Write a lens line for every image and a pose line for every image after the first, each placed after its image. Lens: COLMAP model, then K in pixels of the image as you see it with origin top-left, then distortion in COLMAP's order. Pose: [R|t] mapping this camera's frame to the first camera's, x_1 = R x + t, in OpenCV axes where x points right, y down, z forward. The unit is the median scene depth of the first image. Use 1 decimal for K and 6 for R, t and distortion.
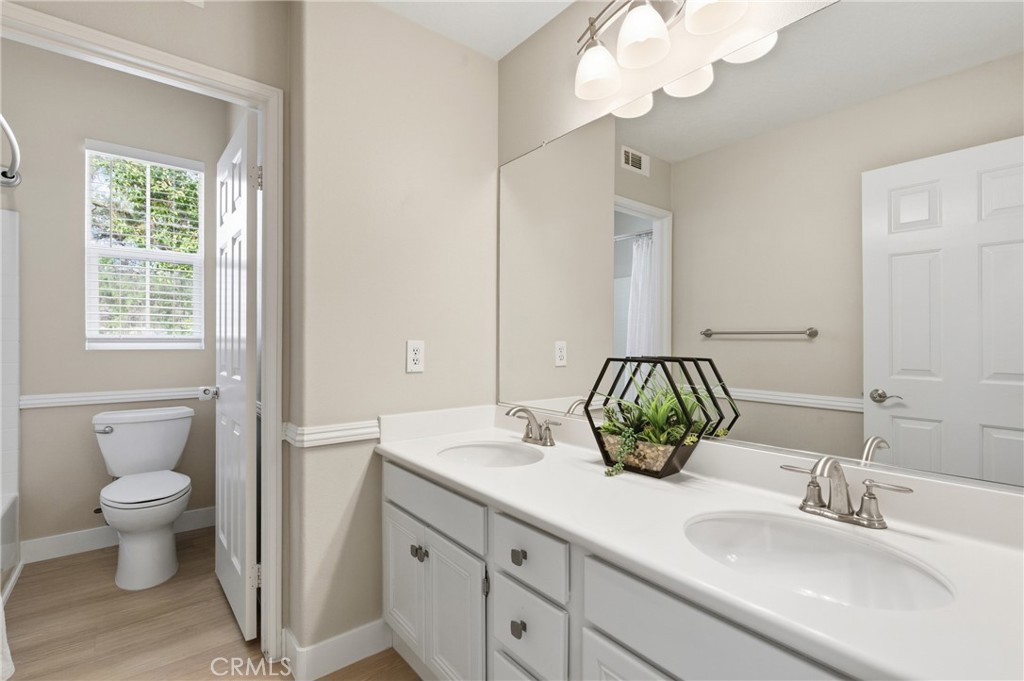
lens RADIAL K [[469.8, 0, 515.8], [0, 469.8, 342.1], [0, 0, 1]] dist [0.005376, -0.000464]
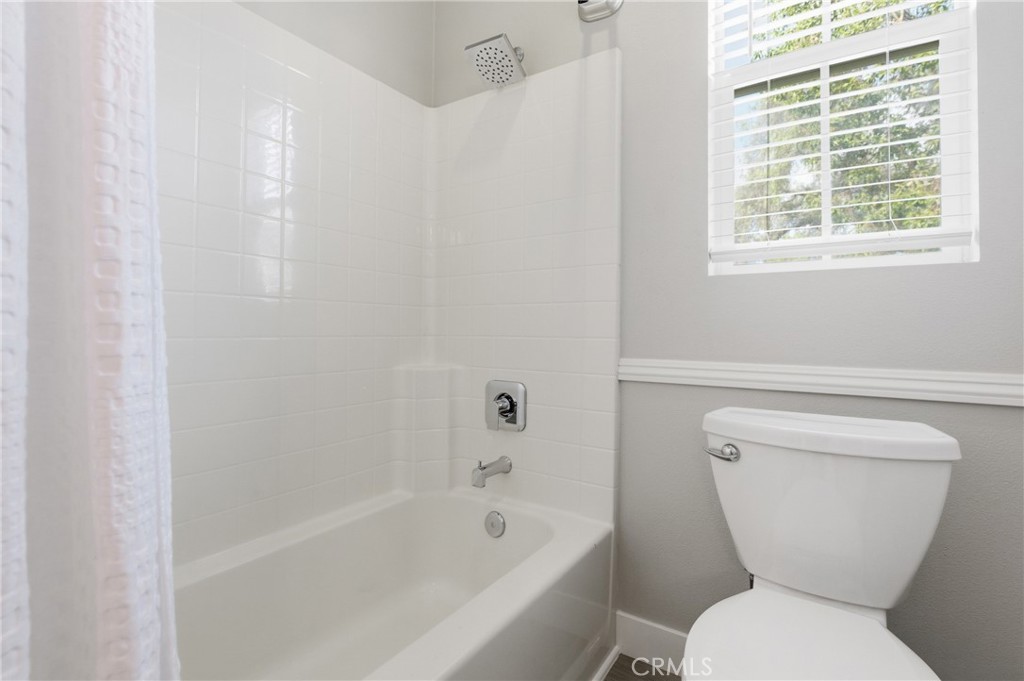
lens RADIAL K [[469.8, 0, 516.6], [0, 469.8, 331.7], [0, 0, 1]] dist [0.005376, -0.000464]
pose [[0.292655, 0.005644, -0.956202, -0.524853], [0.005578, 0.999955, 0.007609, 0.075425], [0.956202, -0.007561, 0.292610, 0.701514]]
